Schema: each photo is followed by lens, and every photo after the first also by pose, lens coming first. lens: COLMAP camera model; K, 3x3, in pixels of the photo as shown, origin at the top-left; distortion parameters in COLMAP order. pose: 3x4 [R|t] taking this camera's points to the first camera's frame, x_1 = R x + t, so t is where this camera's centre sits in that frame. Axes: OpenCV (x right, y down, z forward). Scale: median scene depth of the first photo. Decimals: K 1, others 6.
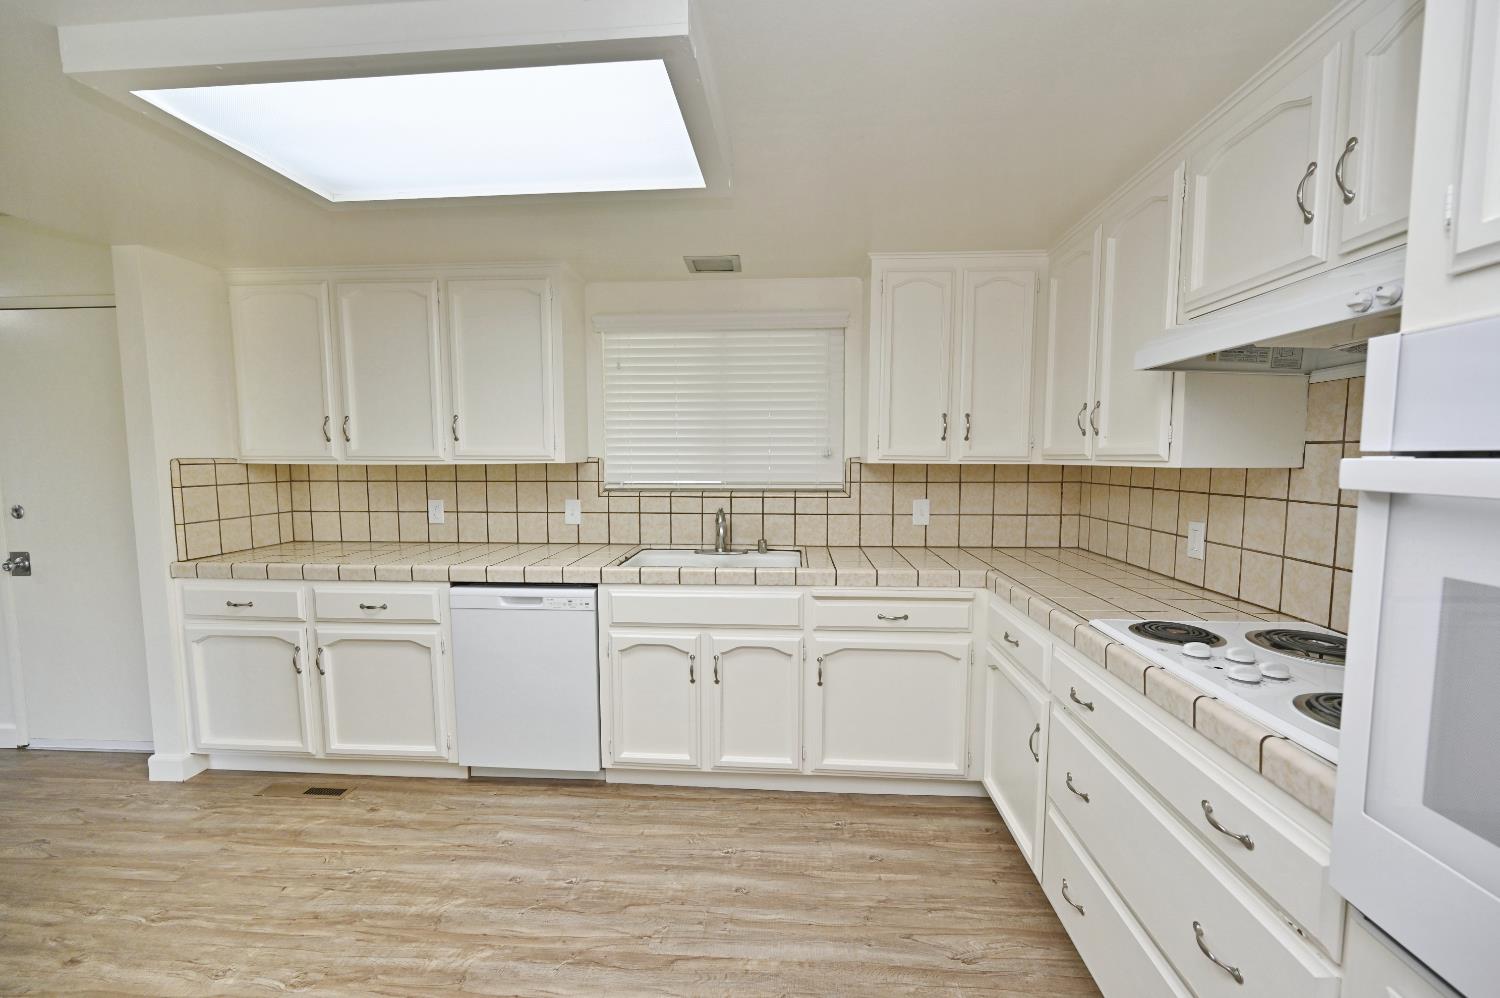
lens RADIAL K [[593.1, 0, 748.9], [0, 593.1, 501.6], [0, 0, 1]] dist [-0.009465, 0.000106]
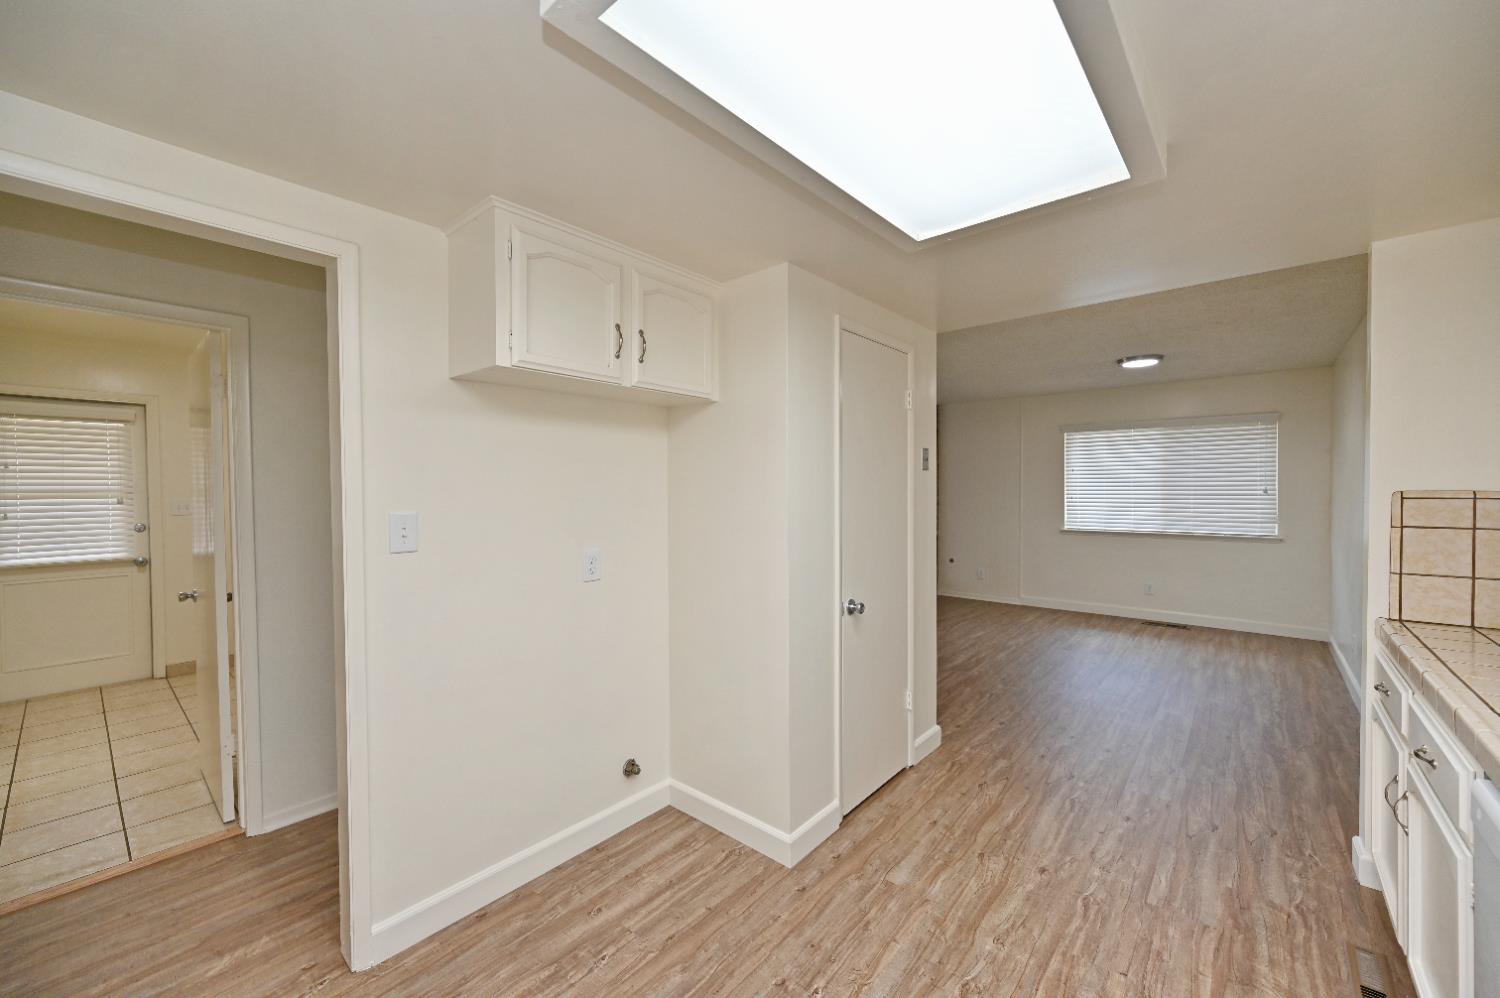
lens RADIAL K [[593.1, 0, 748.9], [0, 593.1, 501.6], [0, 0, 1]] dist [-0.009465, 0.000106]
pose [[-0.593962, 0.027233, -0.804032, 0.210407], [-0.057290, 0.995458, 0.076038, -0.077877], [0.802451, 0.091227, -0.589704, 0.865364]]
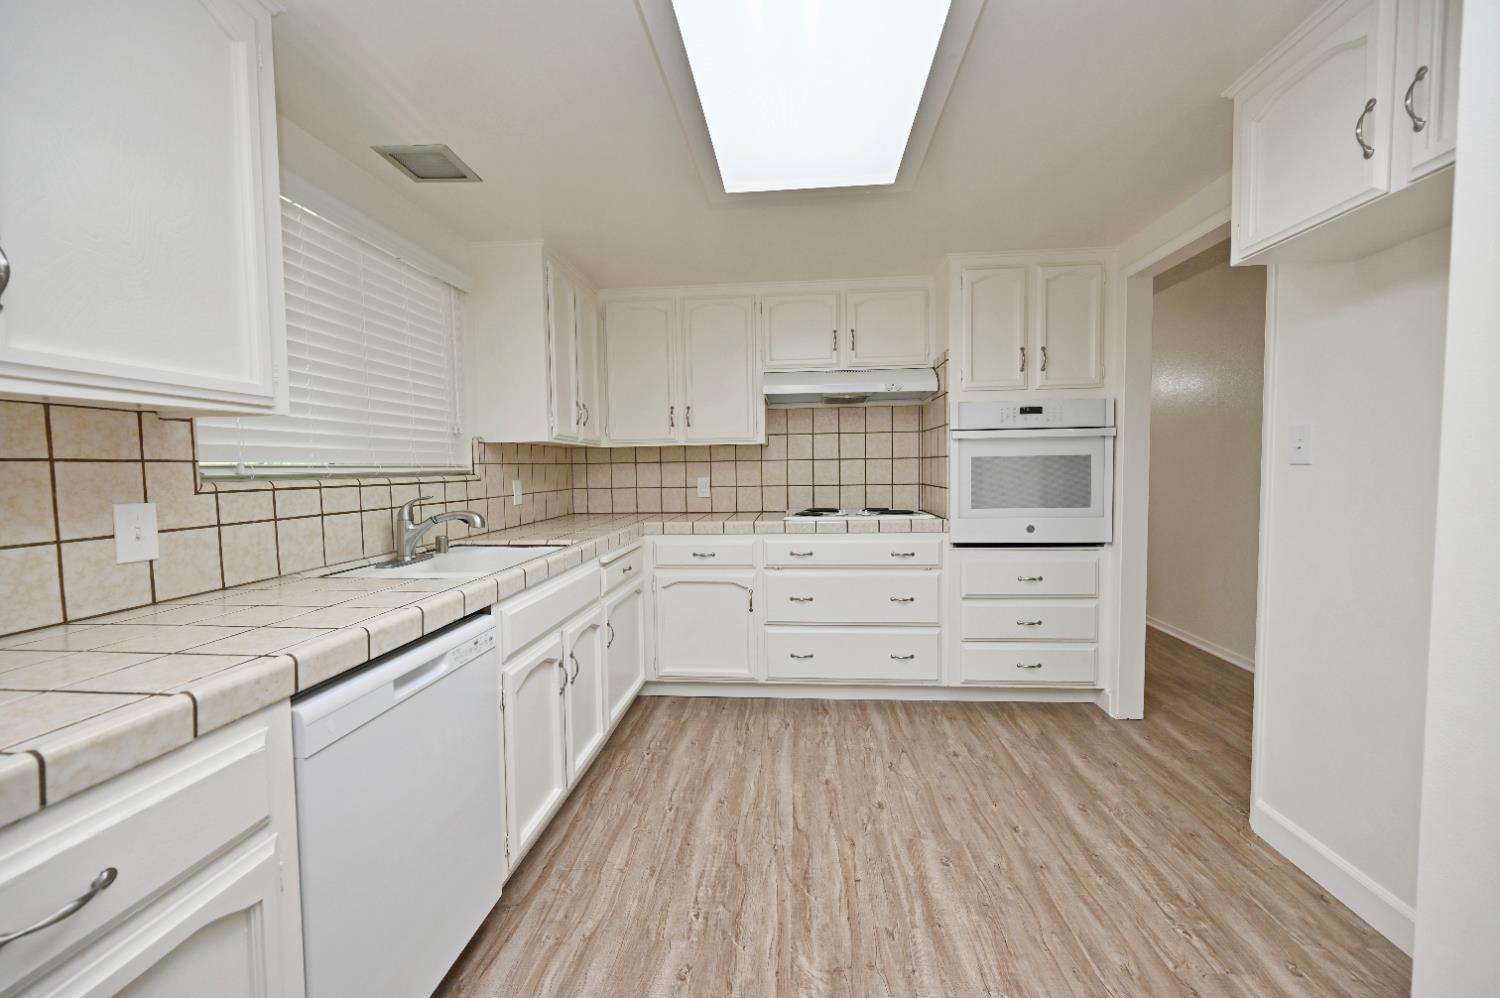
lens RADIAL K [[593.1, 0, 748.9], [0, 593.1, 501.6], [0, 0, 1]] dist [-0.009465, 0.000106]
pose [[0.010996, -0.057513, 0.998284, -0.959630], [0.095919, 0.993801, 0.056198, 0.018422], [-0.995328, 0.095137, 0.016445, 0.744371]]
